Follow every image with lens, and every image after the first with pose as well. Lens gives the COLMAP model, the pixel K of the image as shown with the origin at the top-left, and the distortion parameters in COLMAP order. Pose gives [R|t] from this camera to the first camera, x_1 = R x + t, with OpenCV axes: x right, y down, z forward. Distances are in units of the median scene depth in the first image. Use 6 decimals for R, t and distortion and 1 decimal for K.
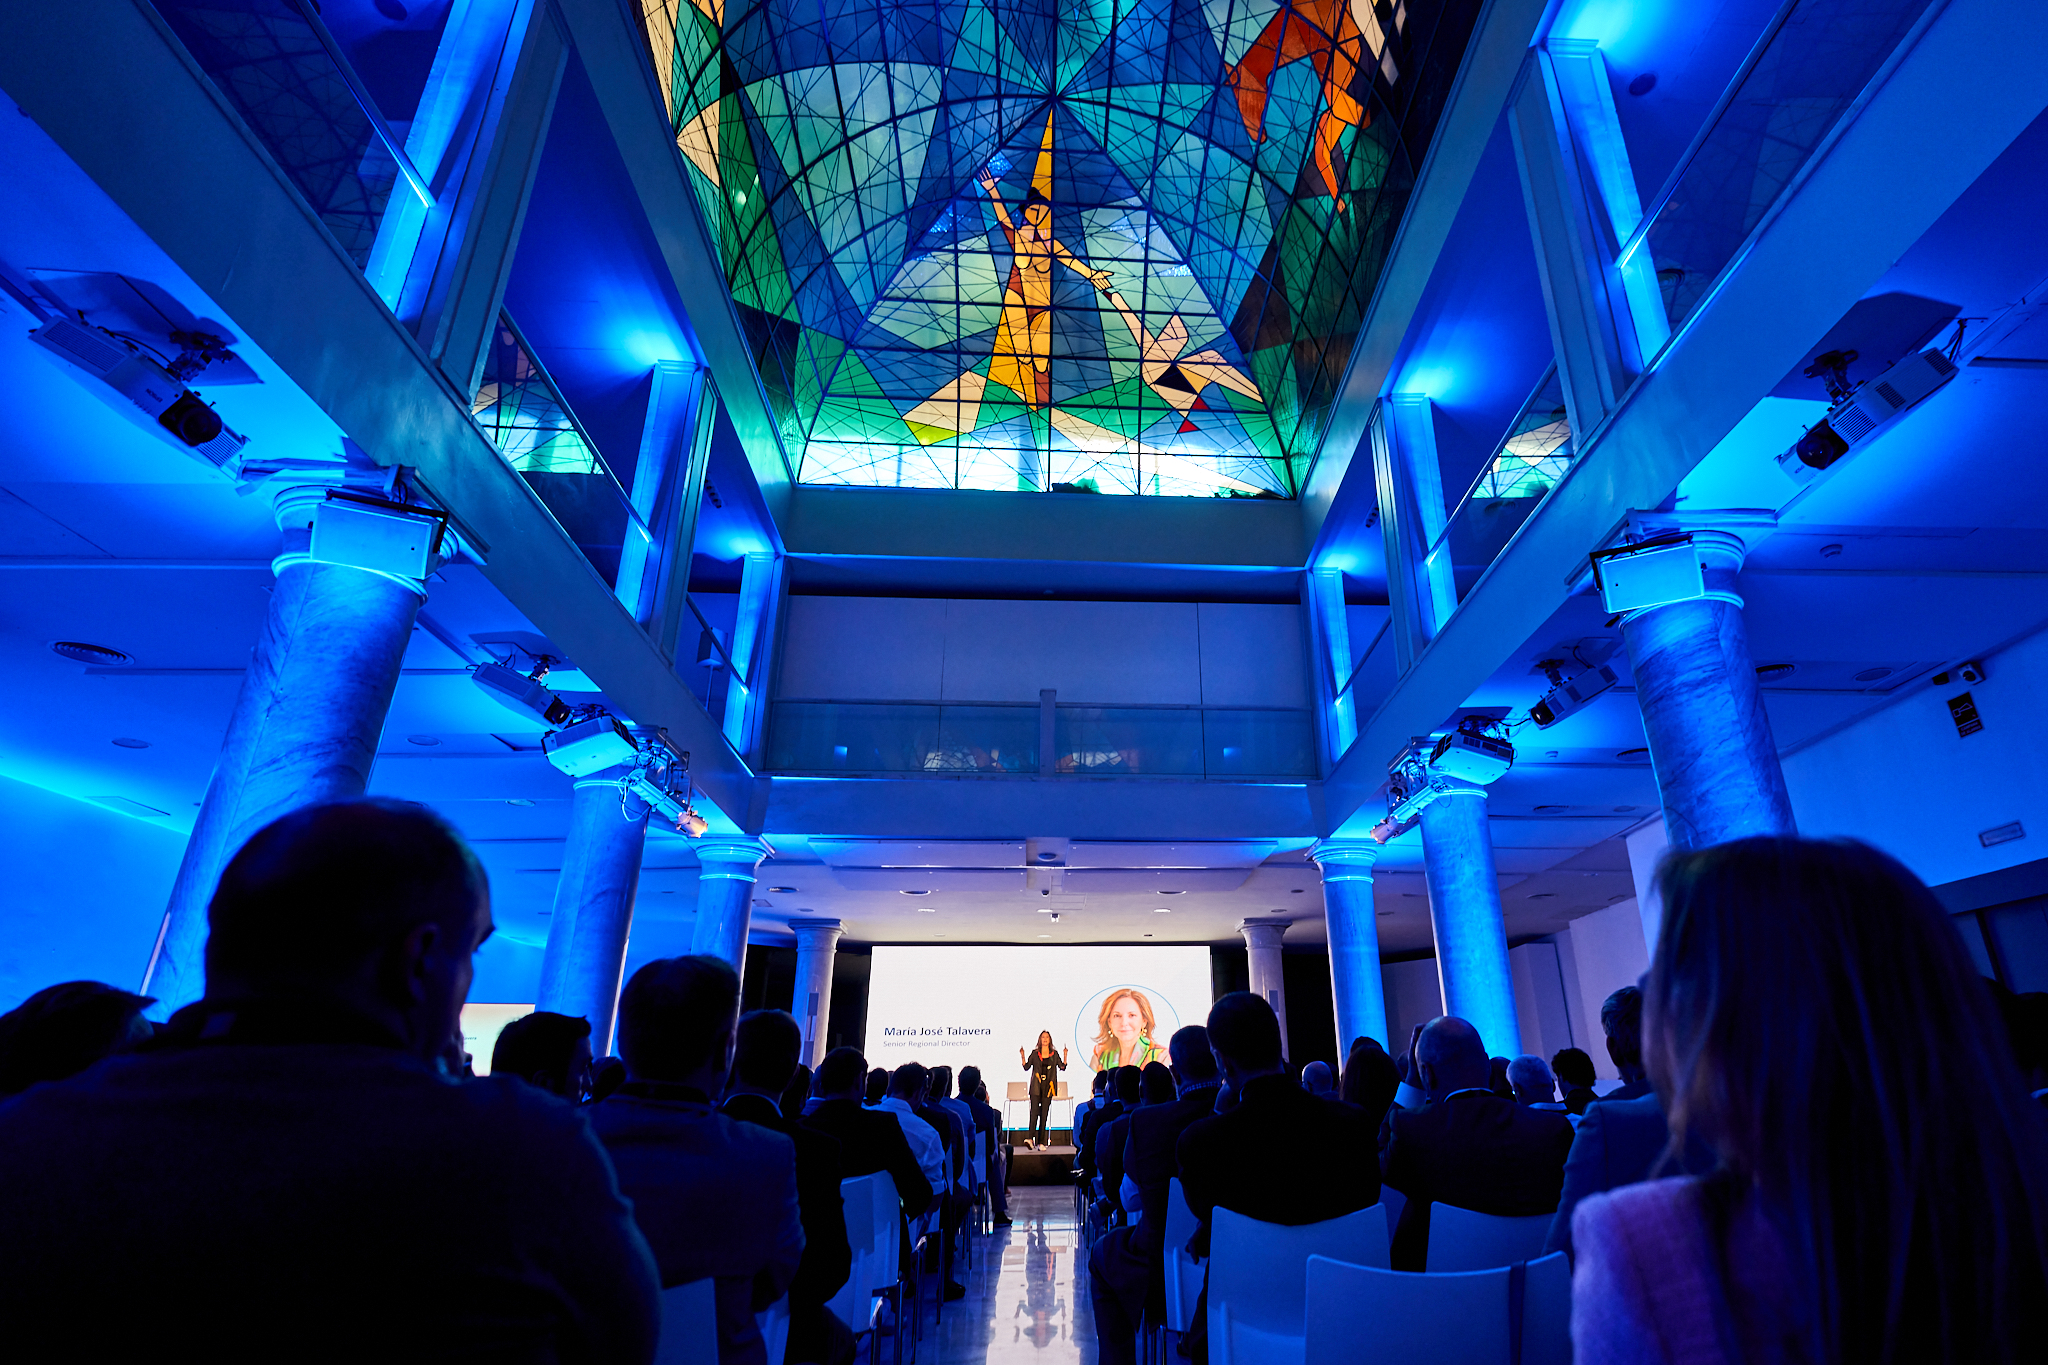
lens RADIAL K [[1055.9, 0, 1112.1], [0, 1055.9, 674.9], [0, 0, 1]] dist [-0.000601, -0.000930]
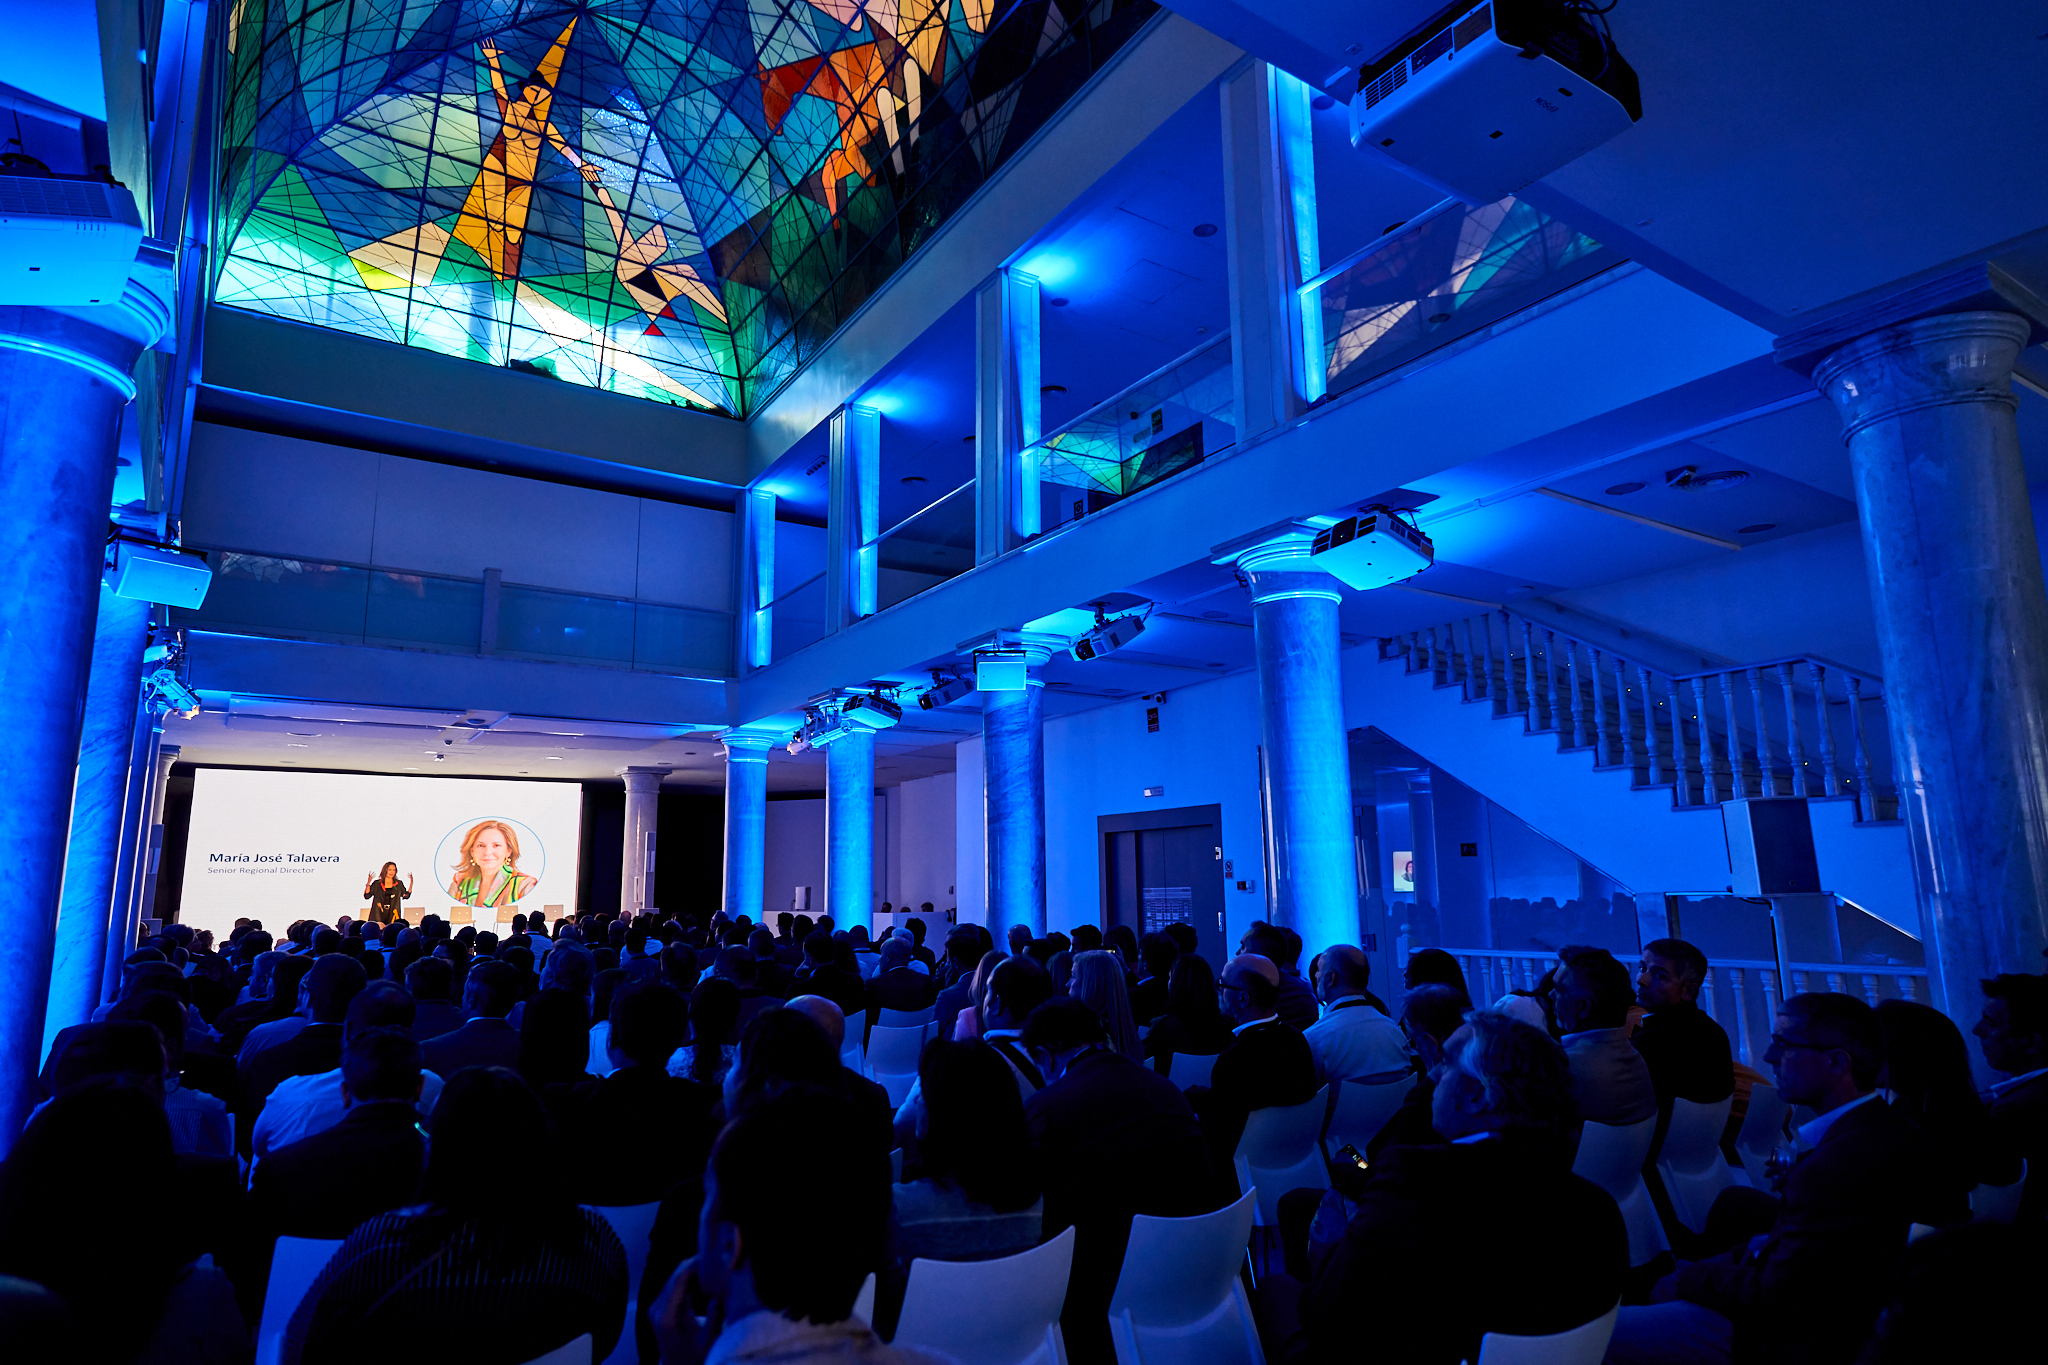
lens RADIAL K [[1179.8, 0, 1024.0], [0, 1179.8, 682.5], [0, 0, 1]] dist [0.003934, -0.000821]
pose [[0.865741, 0.087322, 0.492815, -0.166804], [-0.184787, 0.970860, 0.152594, -0.148268], [-0.465130, -0.223173, 0.856649, -0.277539]]
